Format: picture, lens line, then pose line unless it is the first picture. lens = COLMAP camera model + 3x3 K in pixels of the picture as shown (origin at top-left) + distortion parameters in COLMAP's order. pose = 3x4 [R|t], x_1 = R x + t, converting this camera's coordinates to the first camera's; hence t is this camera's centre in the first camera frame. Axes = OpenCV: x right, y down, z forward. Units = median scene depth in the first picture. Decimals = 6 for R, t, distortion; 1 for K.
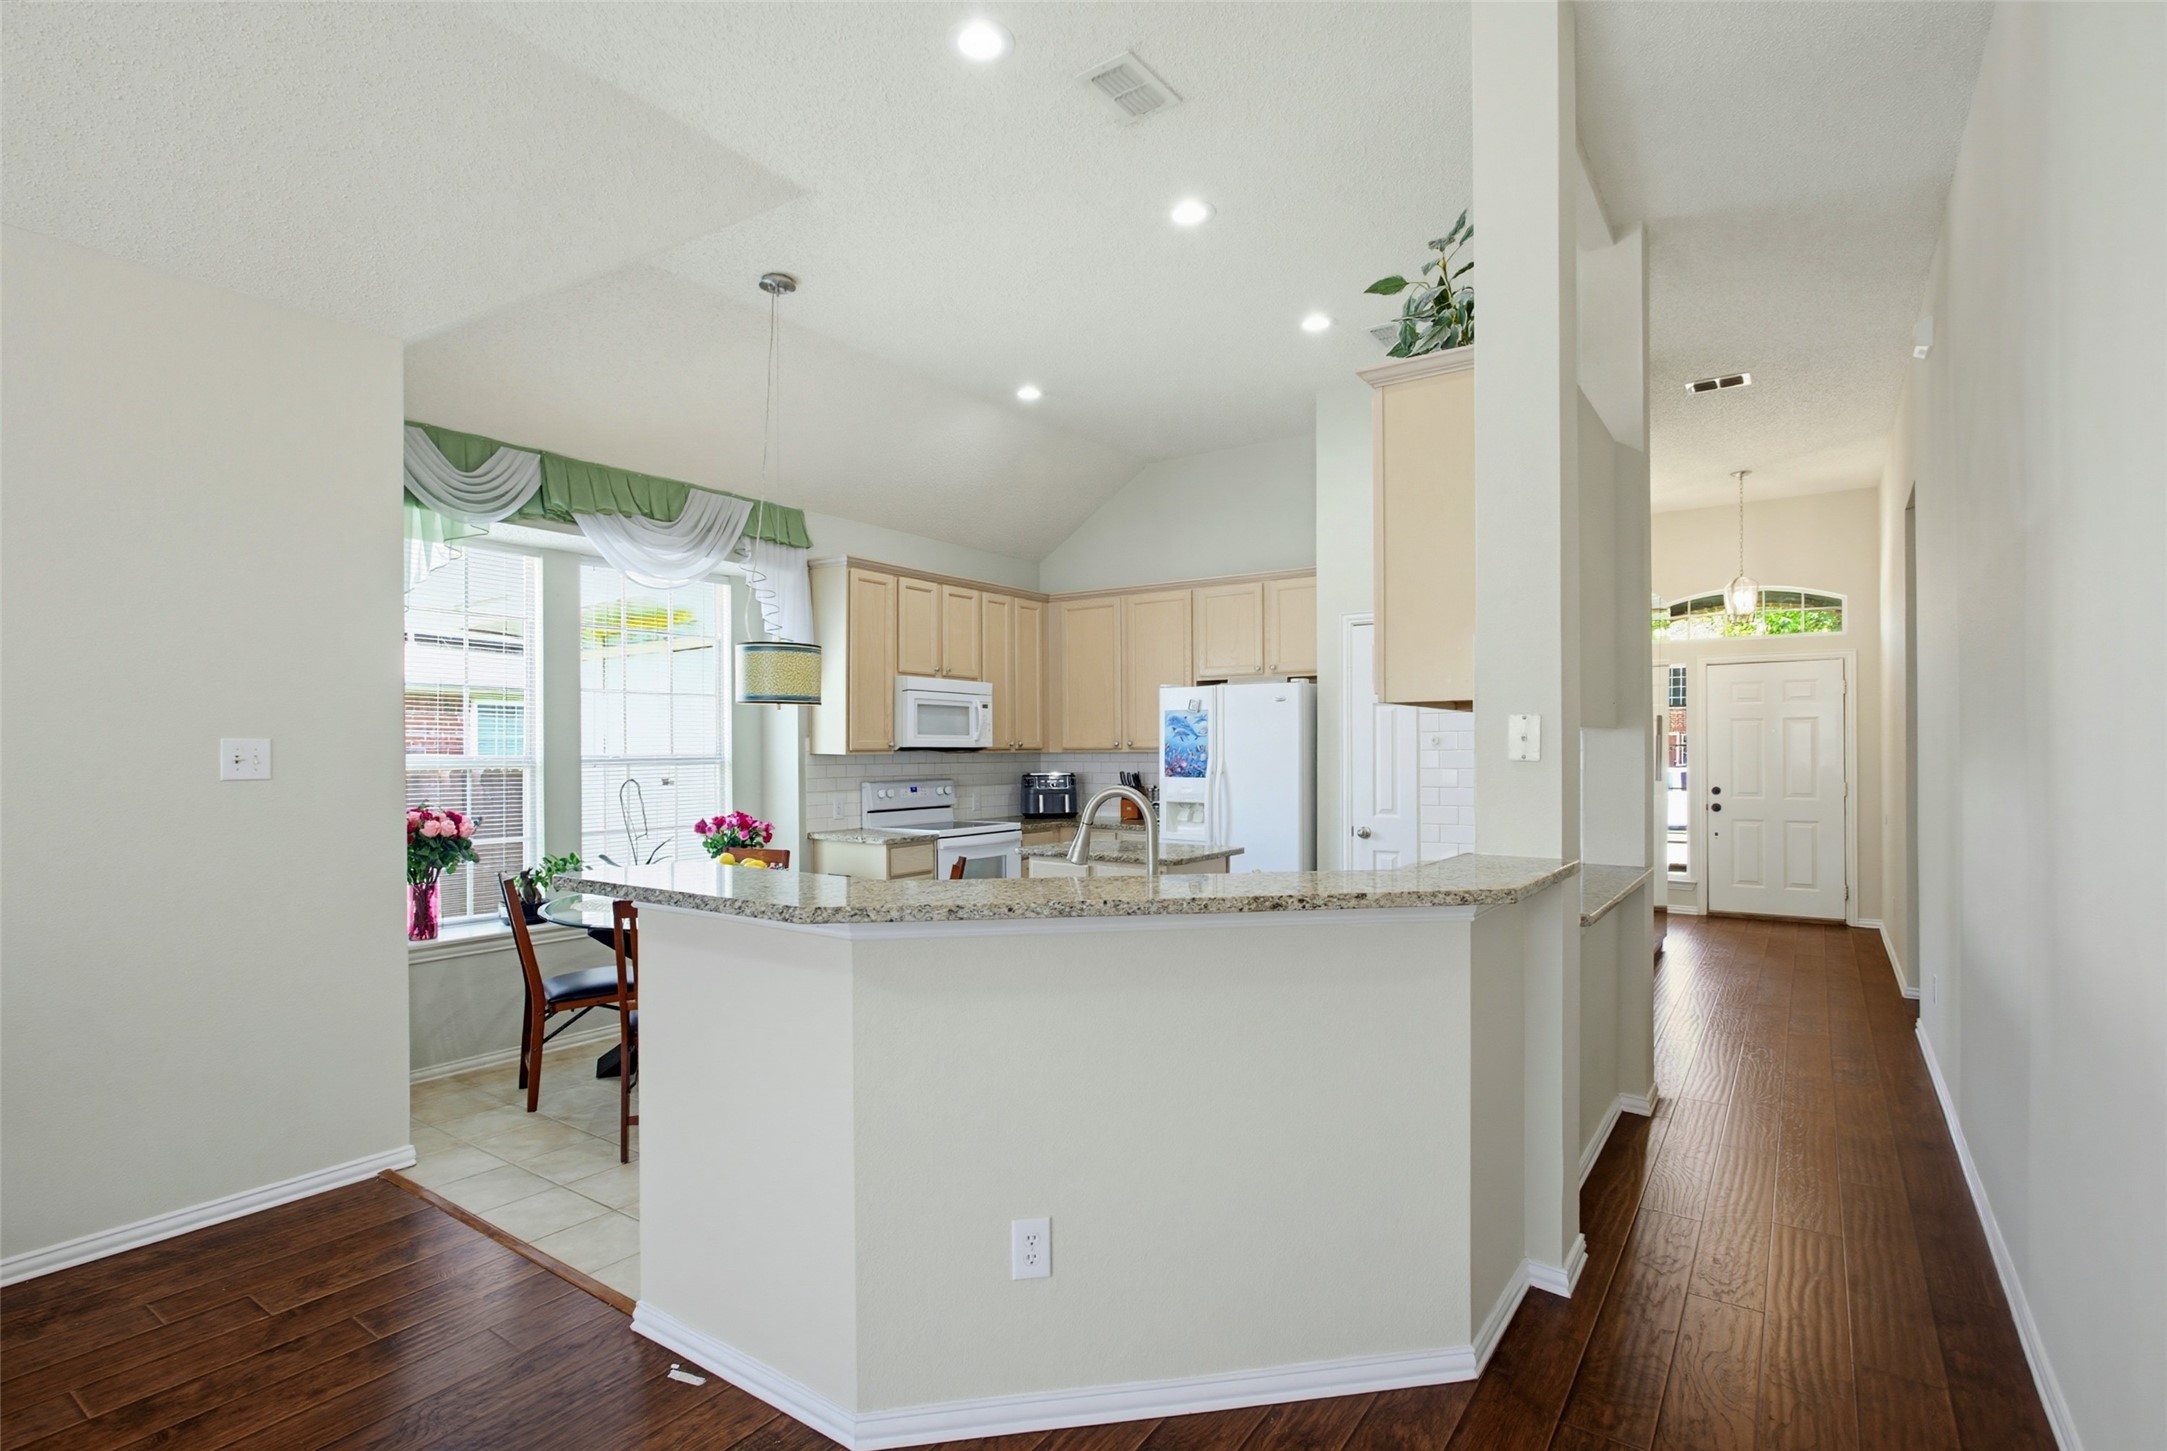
lens RADIAL K [[1054.1, 0, 1068.8], [0, 1054.1, 751.6], [0, 0, 1]] dist [-0.014890, 0.000651]
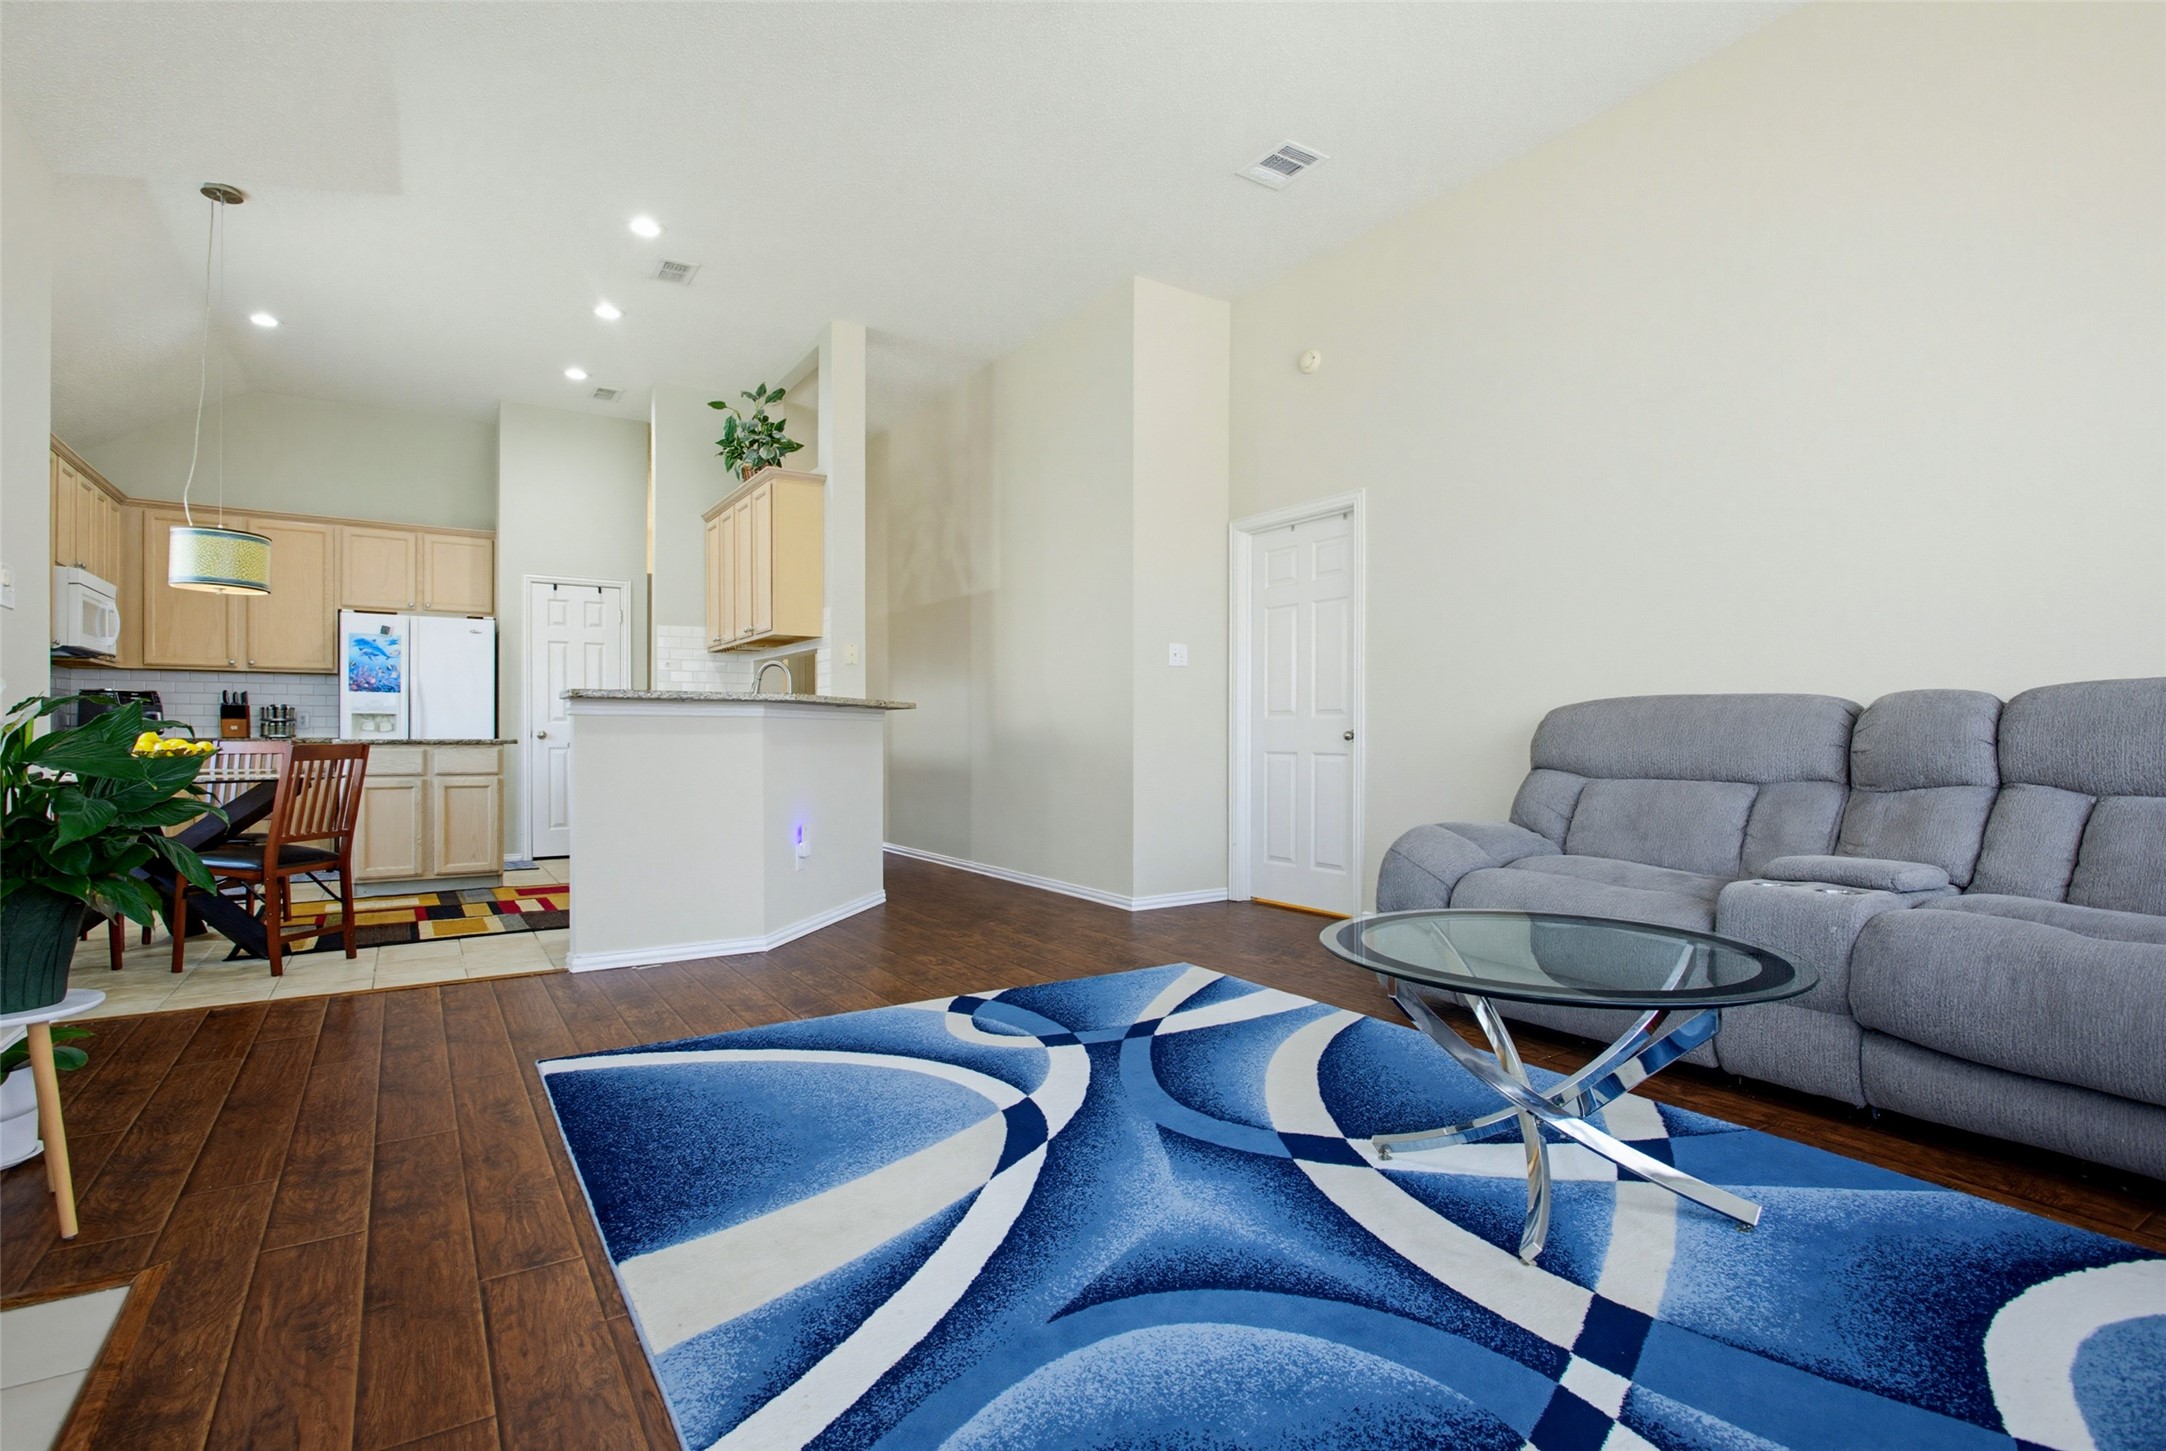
lens RADIAL K [[1040.5, 0, 1068.5], [0, 1040.5, 728.2], [0, 0, 1]] dist [-0.007886, 0.001019]
pose [[0.377100, 0.007816, 0.926140, -0.651735], [0.000095, 0.999964, -0.008478, 0.073438], [-0.926173, 0.003285, 0.377086, -0.130352]]
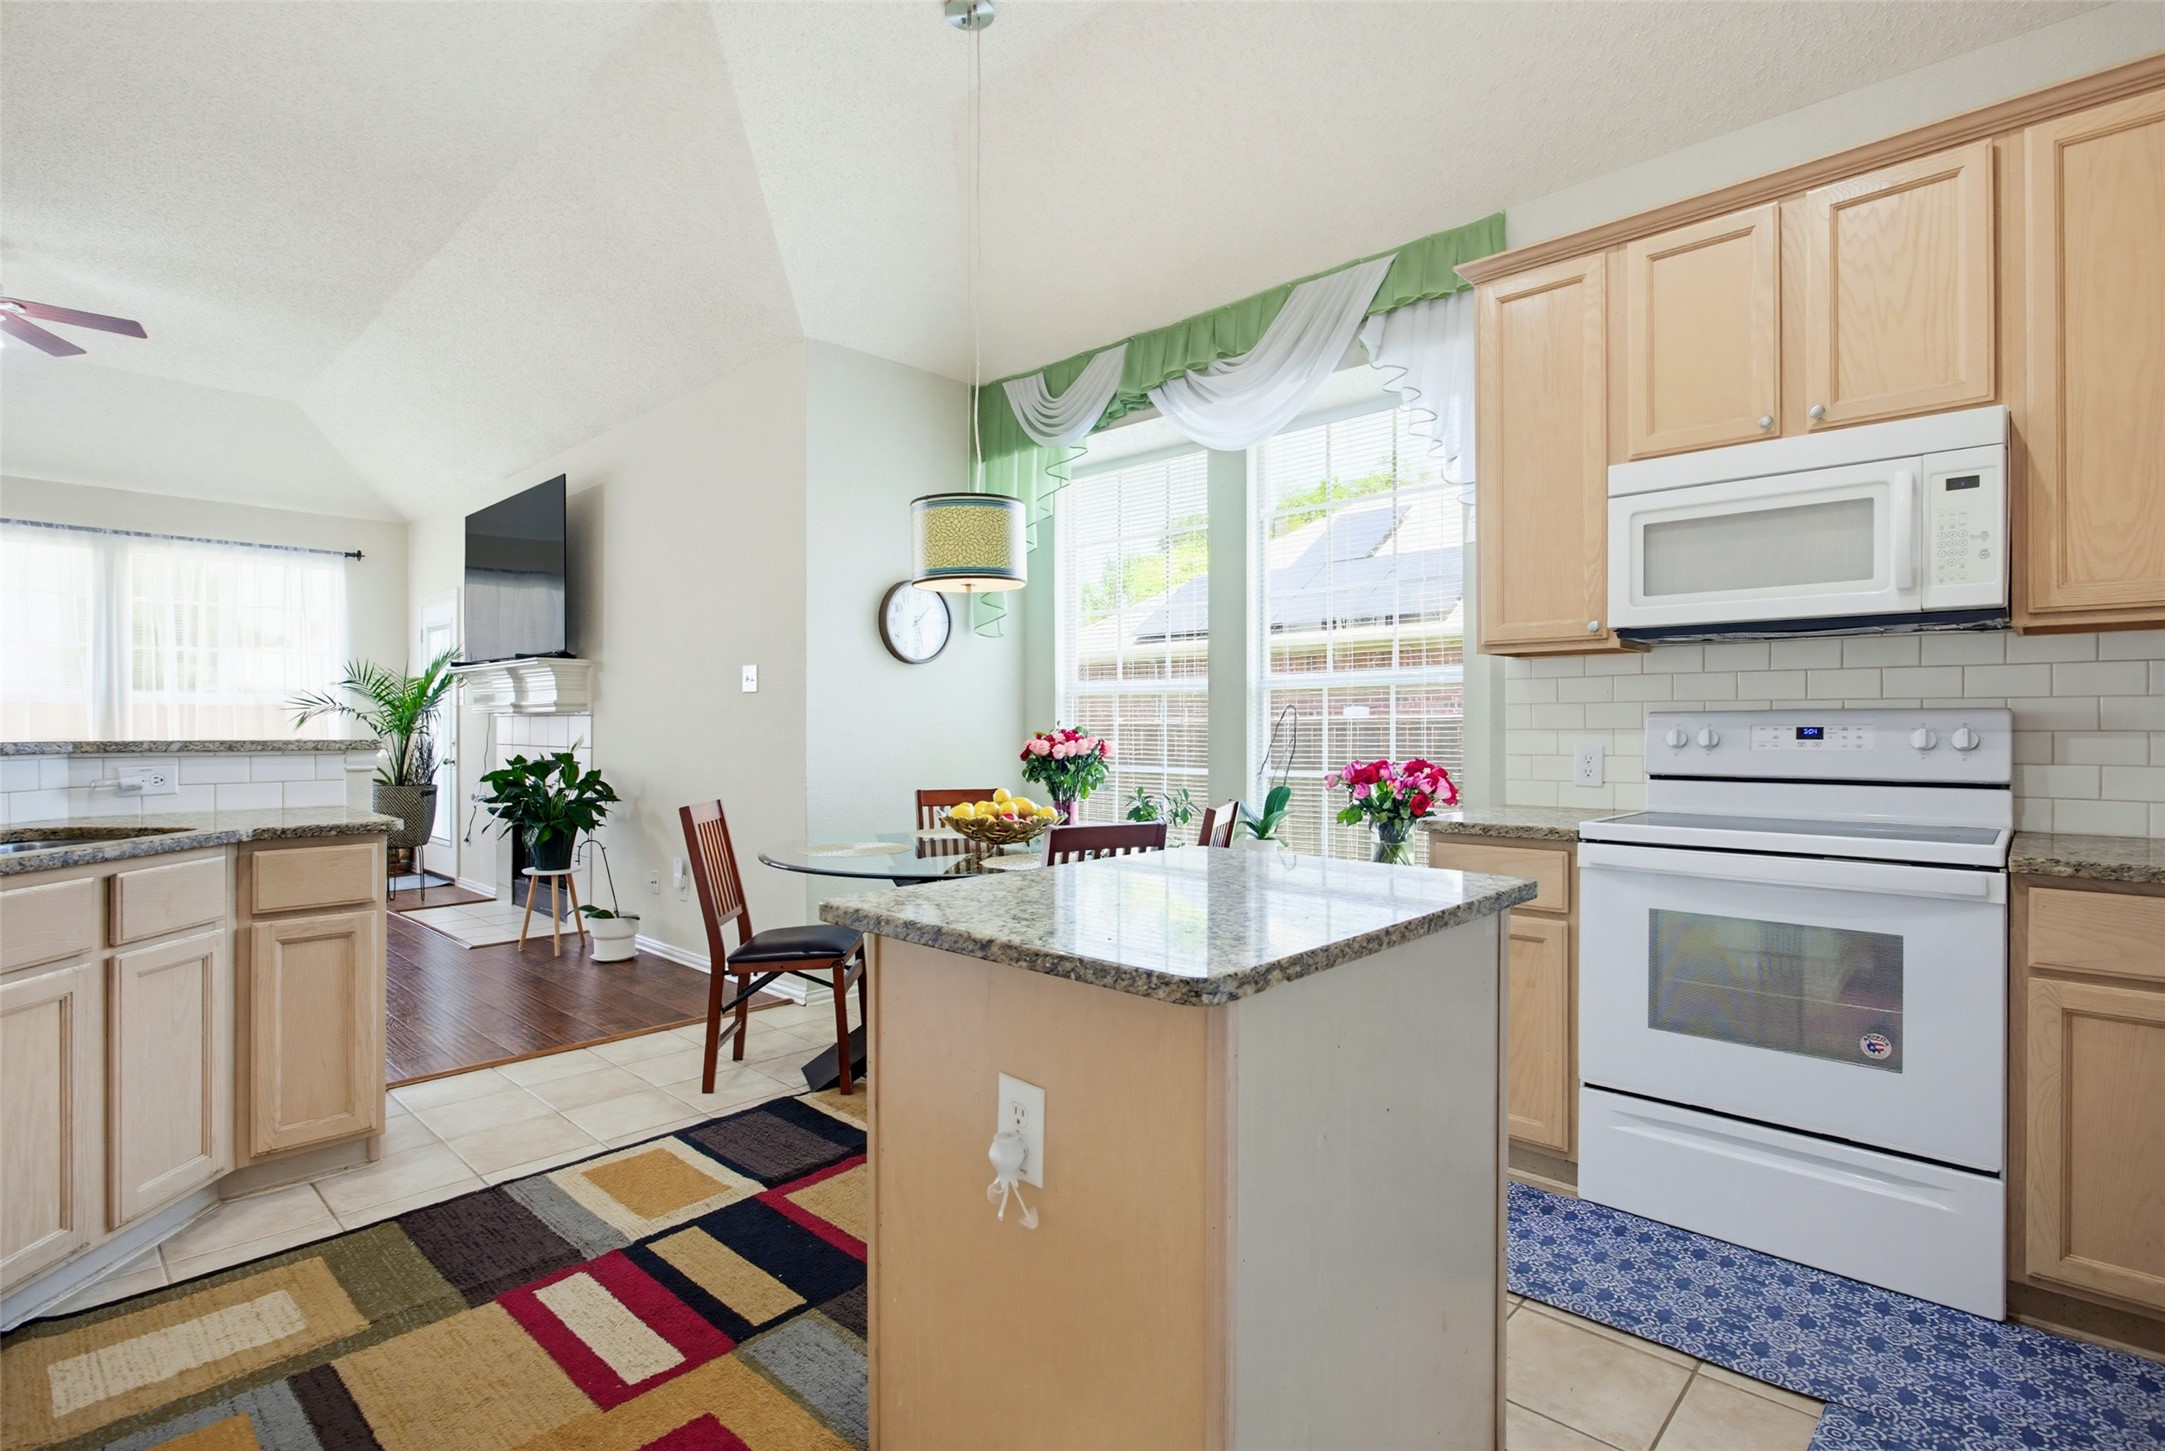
lens RADIAL K [[1040.0, 0, 1068.0], [0, 1040.0, 728.2], [0, 0, 1]] dist [-0.007886, 0.001019]
pose [[-0.144731, 0.002294, -0.989468, 0.303026], [-0.003192, 0.999991, 0.002785, 0.036366], [0.989466, 0.003561, -0.144723, 0.832321]]
